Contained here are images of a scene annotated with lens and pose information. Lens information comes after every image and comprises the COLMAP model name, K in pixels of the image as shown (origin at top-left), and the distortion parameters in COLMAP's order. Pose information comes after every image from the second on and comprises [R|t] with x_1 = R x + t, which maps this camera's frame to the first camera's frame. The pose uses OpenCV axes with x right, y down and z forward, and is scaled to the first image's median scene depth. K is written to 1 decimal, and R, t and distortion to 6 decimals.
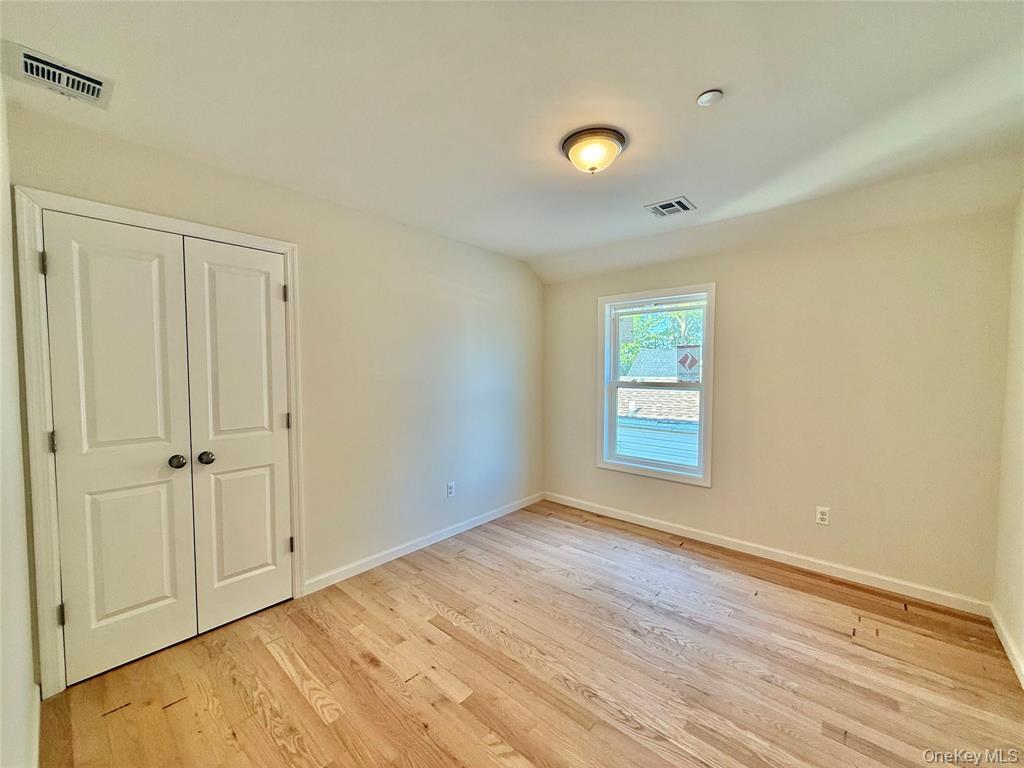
lens RADIAL K [[406.9, 0, 509.3], [0, 406.9, 384.8], [0, 0, 1]] dist [0.000329, 0.000158]
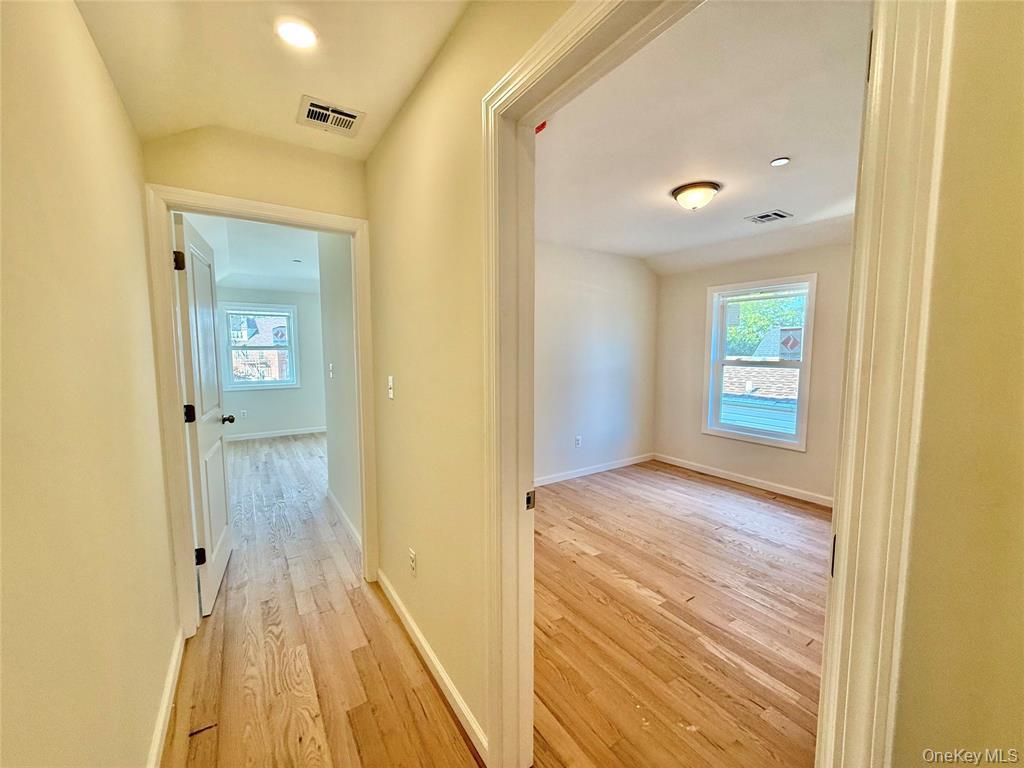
lens RADIAL K [[406.9, 0, 509.3], [0, 406.9, 384.8], [0, 0, 1]] dist [0.000329, 0.000158]
pose [[0.964768, 0.021693, -0.262207, -0.018821], [-0.008460, 0.998638, 0.051493, 0.008923], [0.262967, -0.047461, 0.963637, -0.332344]]
